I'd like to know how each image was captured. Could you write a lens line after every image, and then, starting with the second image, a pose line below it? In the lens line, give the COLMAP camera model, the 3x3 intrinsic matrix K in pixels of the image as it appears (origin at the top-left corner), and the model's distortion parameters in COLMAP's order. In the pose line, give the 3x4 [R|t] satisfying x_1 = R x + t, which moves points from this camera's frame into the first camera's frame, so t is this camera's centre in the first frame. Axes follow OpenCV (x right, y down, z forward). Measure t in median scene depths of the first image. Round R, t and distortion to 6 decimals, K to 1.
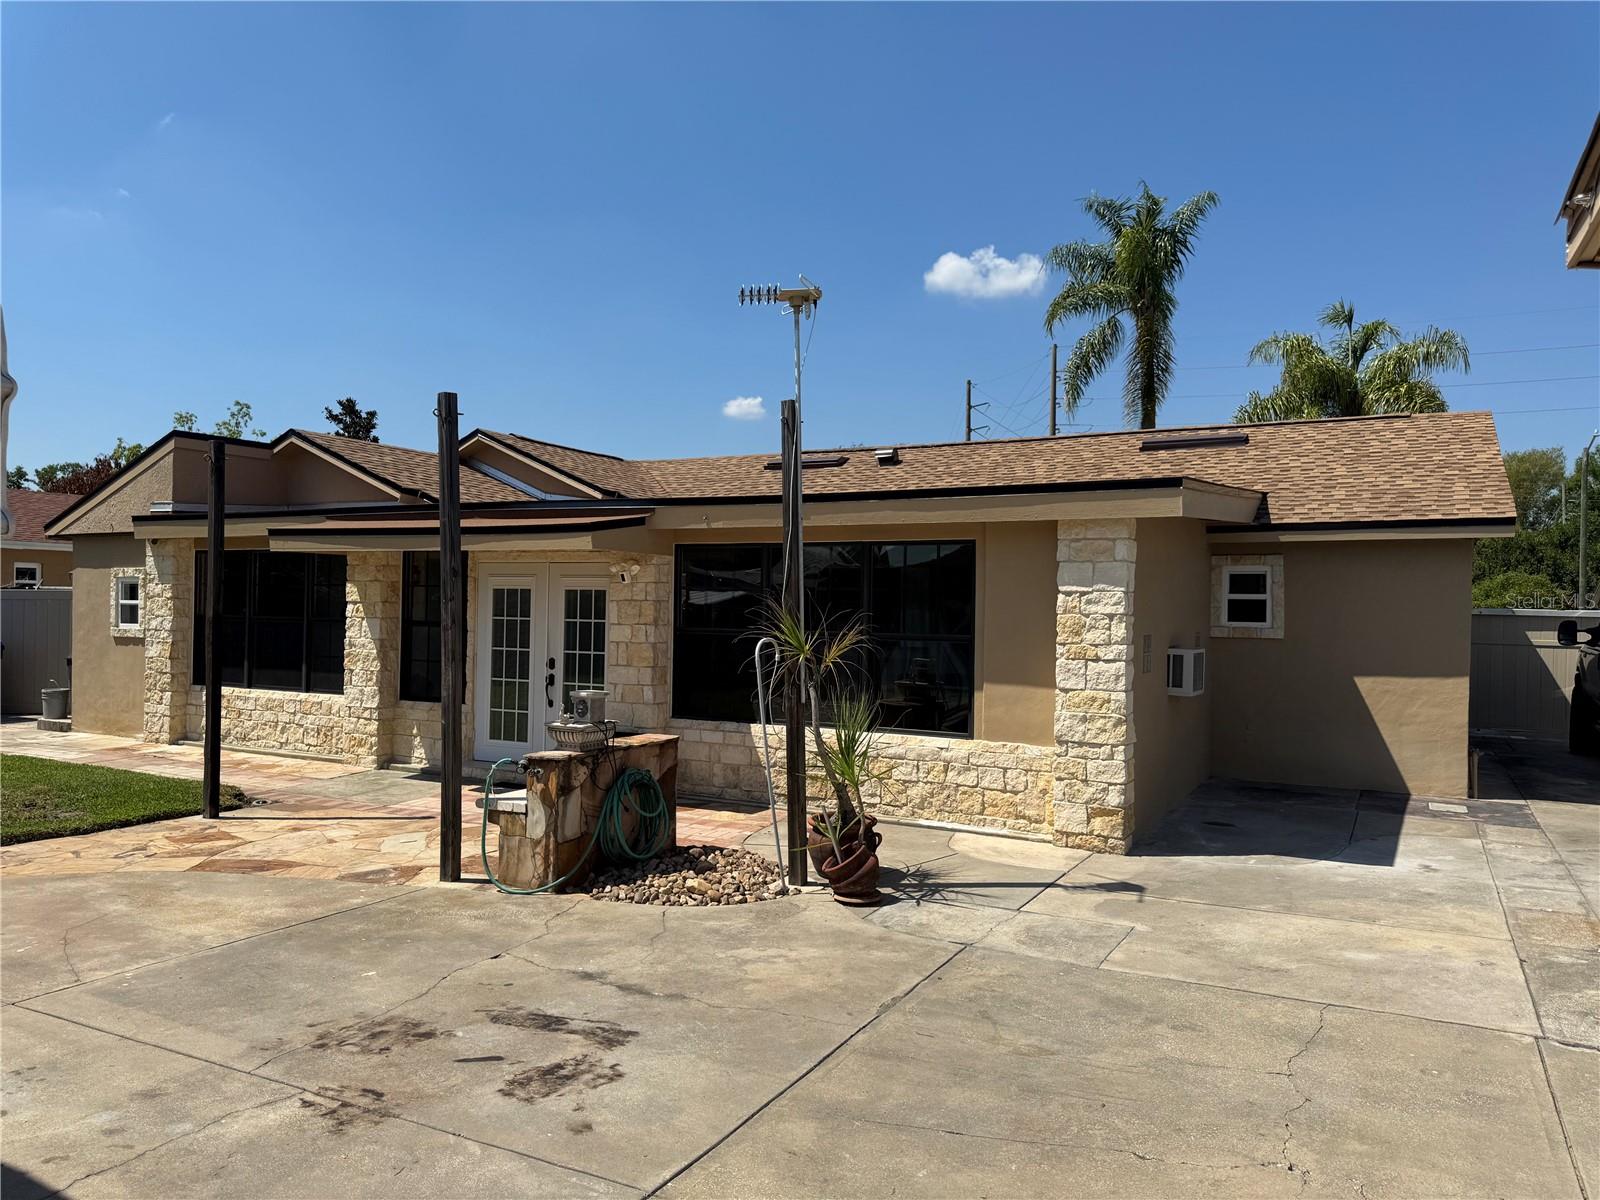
lens RADIAL K [[1146.1, 0, 783.7], [0, 1146.1, 605.3], [0, 0, 1]] dist [0.023098, -0.025884]
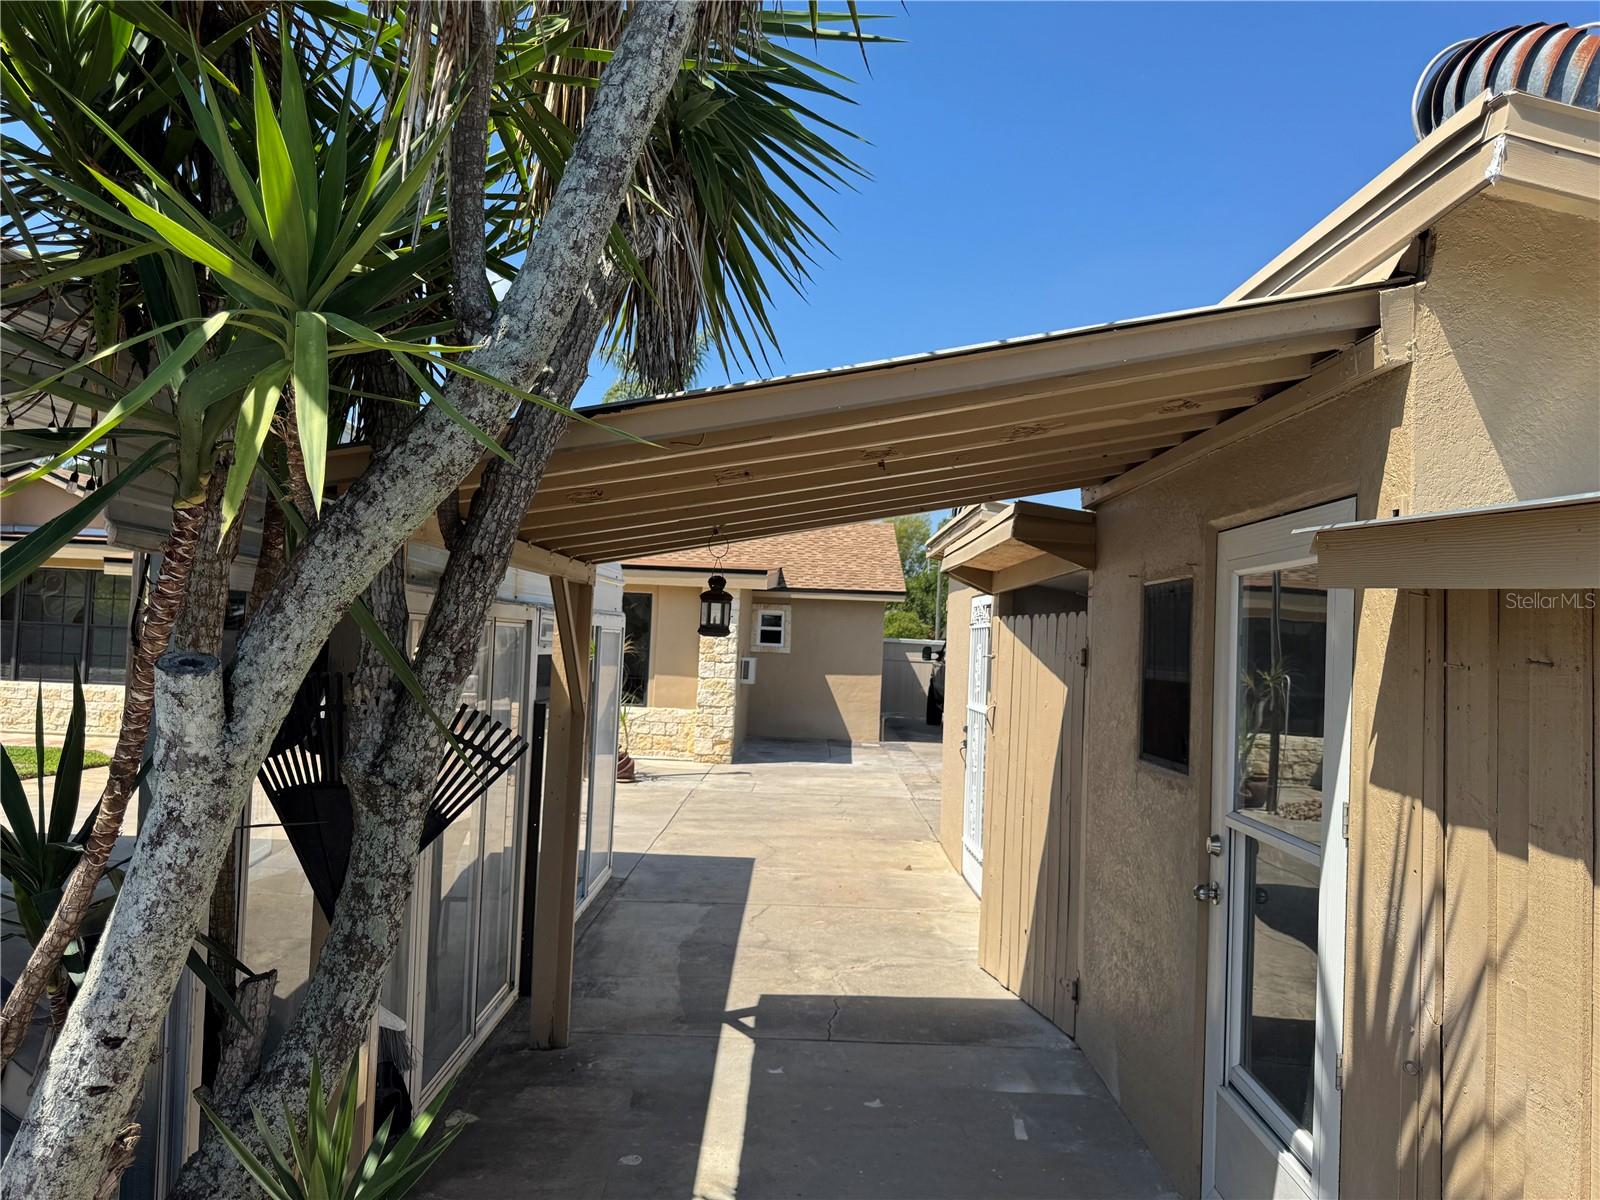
lens RADIAL K [[1130.5, 0, 798.9], [0, 1130.5, 605.5], [0, 0, 1]] dist [0.109559, -0.152247]
pose [[0.885367, 0.036832, 0.463432, -0.348211], [-0.030427, 0.999310, -0.021292, -0.007270], [-0.463896, 0.004750, 0.885877, -0.518772]]
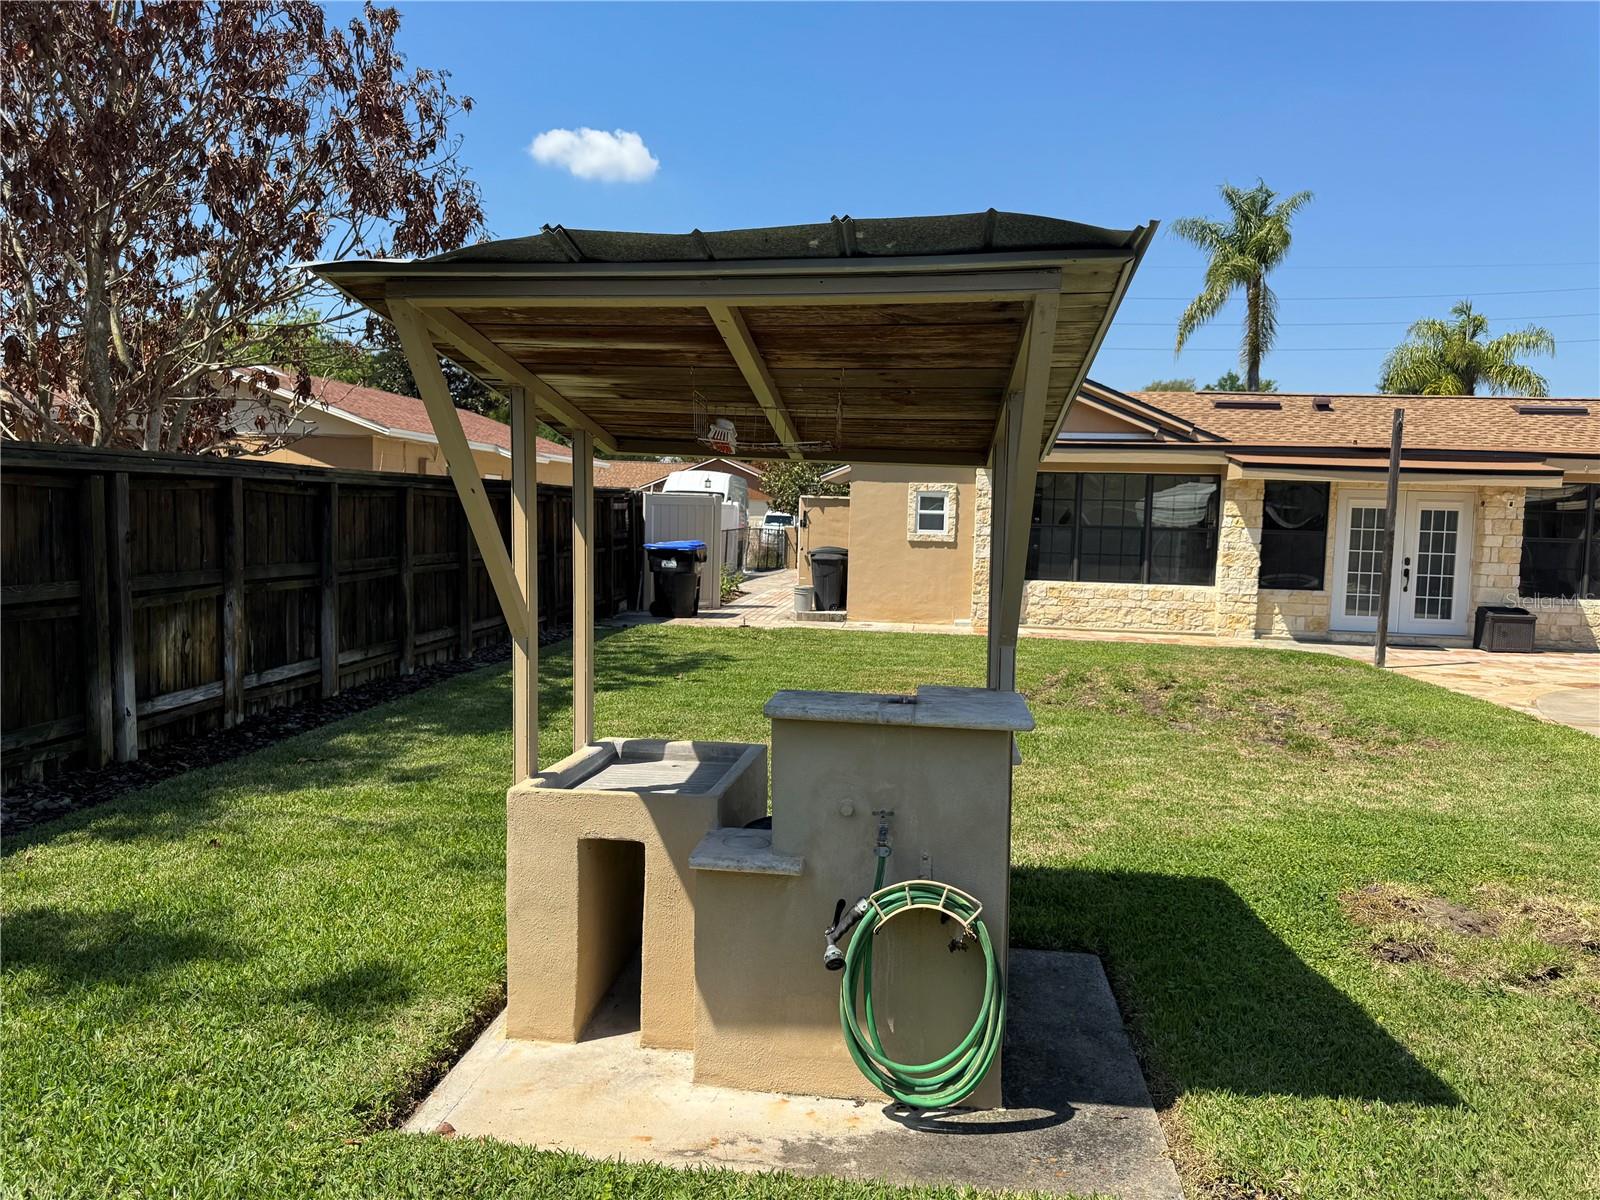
lens RADIAL K [[1129.3, 0, 804.0], [0, 1129.3, 602.3], [0, 0, 1]] dist [0.069901, -0.073863]
pose [[0.934538, -0.017869, 0.355414, -1.390860], [-0.014667, 0.995956, 0.088638, -0.014375], [-0.355561, -0.088048, 0.930497, -0.072760]]
